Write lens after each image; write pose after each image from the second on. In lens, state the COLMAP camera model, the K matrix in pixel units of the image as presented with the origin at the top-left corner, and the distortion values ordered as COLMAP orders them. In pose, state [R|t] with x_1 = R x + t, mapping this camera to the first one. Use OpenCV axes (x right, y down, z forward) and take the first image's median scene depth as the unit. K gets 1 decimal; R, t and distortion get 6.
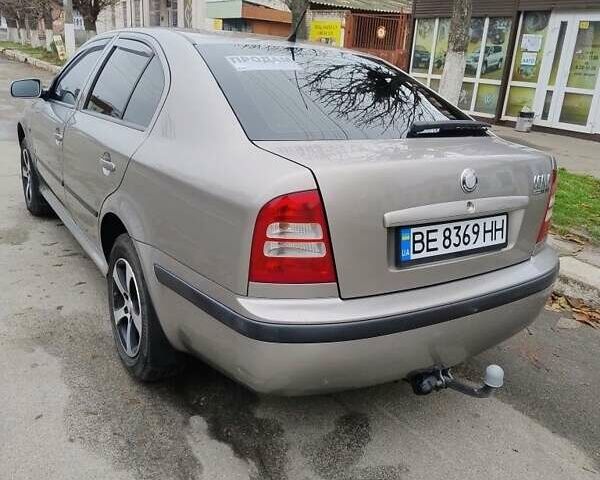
lens RADIAL K [[522.6, 0, 300.0], [0, 522.6, 240.0], [0, 0, 1]] dist [0.009362, -0.048483]
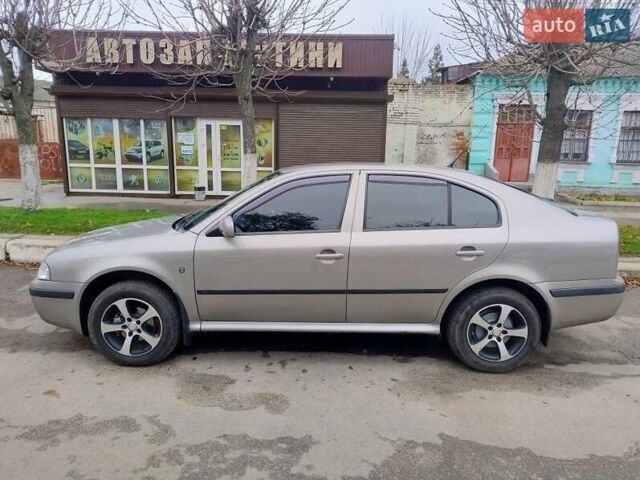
lens RADIAL K [[415.3, 0, 320.0], [0, 415.3, 240.0], [0, 0, 1]] dist [0.001934, 0.000504]
pose [[0.575878, -0.210012, 0.790101, -0.274571], [0.284302, 0.957567, 0.047307, -0.064520], [-0.766510, 0.197385, 0.611148, 0.090529]]
